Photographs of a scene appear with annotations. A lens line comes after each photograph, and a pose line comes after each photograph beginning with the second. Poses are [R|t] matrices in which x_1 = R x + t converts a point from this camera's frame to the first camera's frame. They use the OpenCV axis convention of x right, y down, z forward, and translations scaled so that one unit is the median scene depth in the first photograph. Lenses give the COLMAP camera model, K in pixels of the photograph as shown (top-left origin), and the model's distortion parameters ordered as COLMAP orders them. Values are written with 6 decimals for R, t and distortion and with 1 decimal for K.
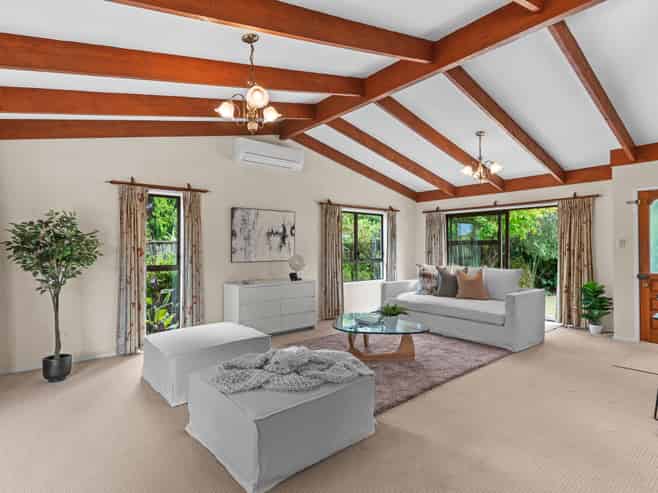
lens RADIAL K [[356.0, 0, 329.1], [0, 356.0, 245.4], [0, 0, 1]] dist [-0.001262, -0.000176]
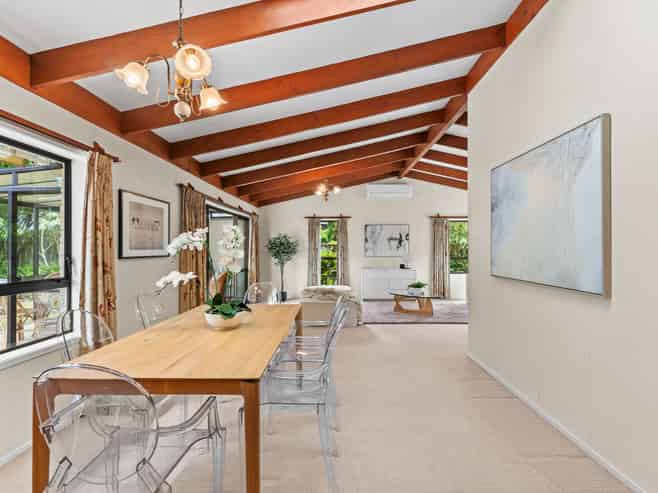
lens RADIAL K [[327.3, 0, 328.5], [0, 327.3, 247.2], [0, 0, 1]] dist [0.000394, 0.000005]
pose [[0.745503, 0.000136, -0.666502, 0.654192], [0.003311, 0.999987, 0.003909, -0.004110], [0.666494, -0.005121, 0.745493, -0.312051]]
